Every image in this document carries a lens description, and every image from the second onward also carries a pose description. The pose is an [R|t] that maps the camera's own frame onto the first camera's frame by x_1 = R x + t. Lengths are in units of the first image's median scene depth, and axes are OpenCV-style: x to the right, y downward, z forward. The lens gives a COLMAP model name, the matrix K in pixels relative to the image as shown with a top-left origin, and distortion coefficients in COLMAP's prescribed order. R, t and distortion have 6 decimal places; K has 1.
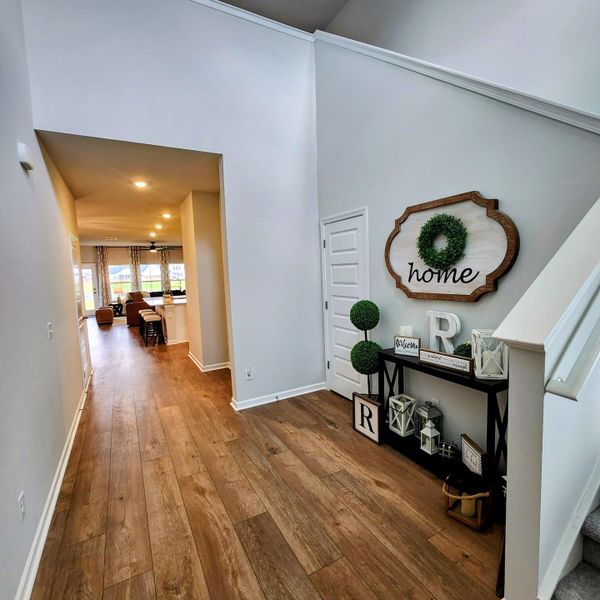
lens RADIAL K [[328.9, 0, 298.4], [0, 328.9, 299.8], [0, 0, 1]] dist [0.003035, -0.000298]
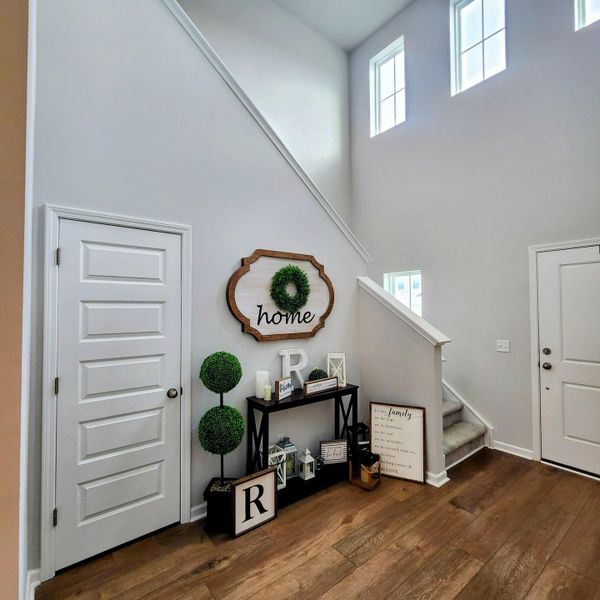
lens RADIAL K [[328.9, 0, 298.4], [0, 328.9, 299.8], [0, 0, 1]] dist [0.003035, -0.000298]
pose [[-0.173159, 0.062214, 0.982927, -0.696299], [0.097780, 0.994158, -0.045700, -0.078554], [-0.980028, 0.088197, -0.178231, 1.150571]]
